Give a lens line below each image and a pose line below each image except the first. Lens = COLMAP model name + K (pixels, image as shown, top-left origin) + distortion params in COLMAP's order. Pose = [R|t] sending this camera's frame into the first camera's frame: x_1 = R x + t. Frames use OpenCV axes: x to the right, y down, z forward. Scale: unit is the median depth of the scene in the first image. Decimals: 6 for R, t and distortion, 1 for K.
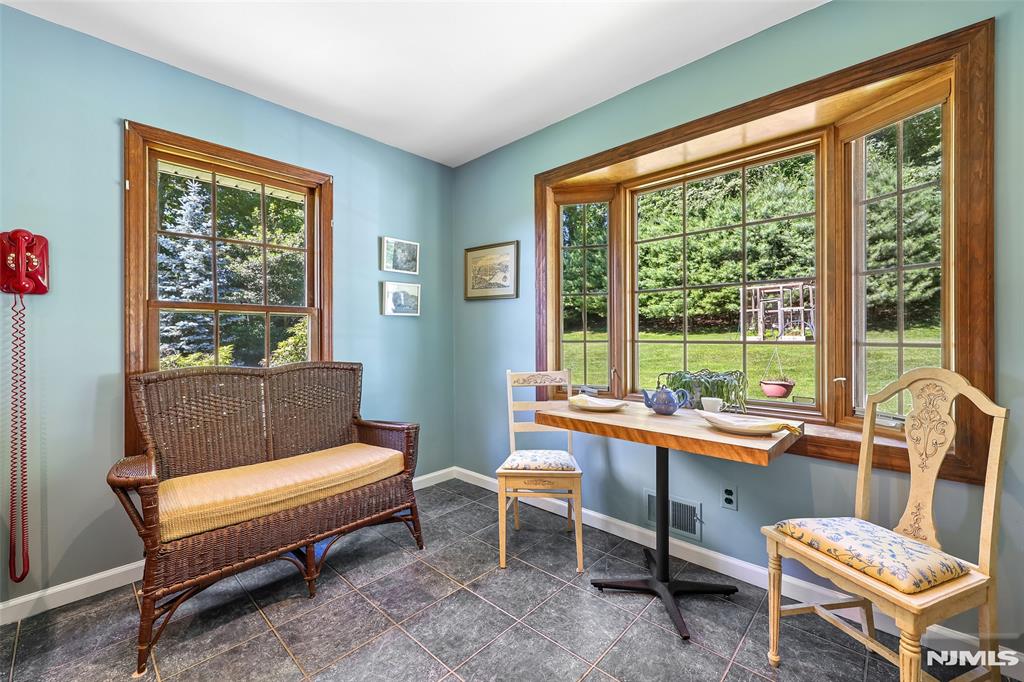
lens RADIAL K [[413.1, 0, 510.3], [0, 413.1, 332.3], [0, 0, 1]] dist [0.001829, 0.000695]
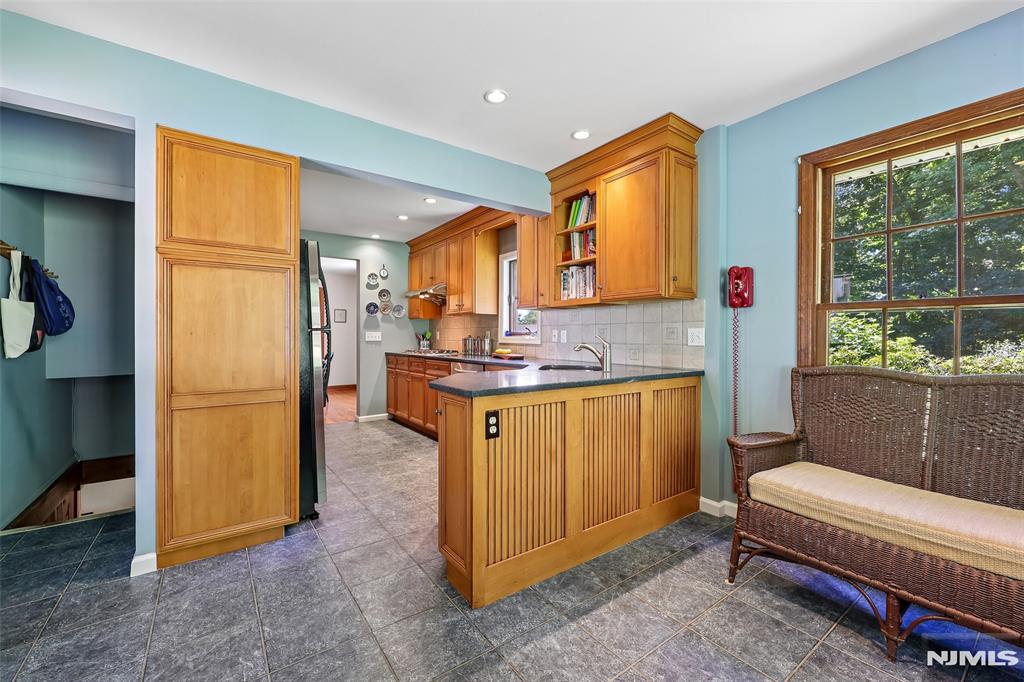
lens RADIAL K [[413.1, 0, 510.3], [0, 413.1, 332.3], [0, 0, 1]] dist [0.001829, 0.000695]
pose [[-0.168797, 0.002358, -0.985648, 0.442720], [0.006736, 0.999977, 0.001239, -0.007493], [0.985628, -0.006430, -0.168809, 0.404480]]
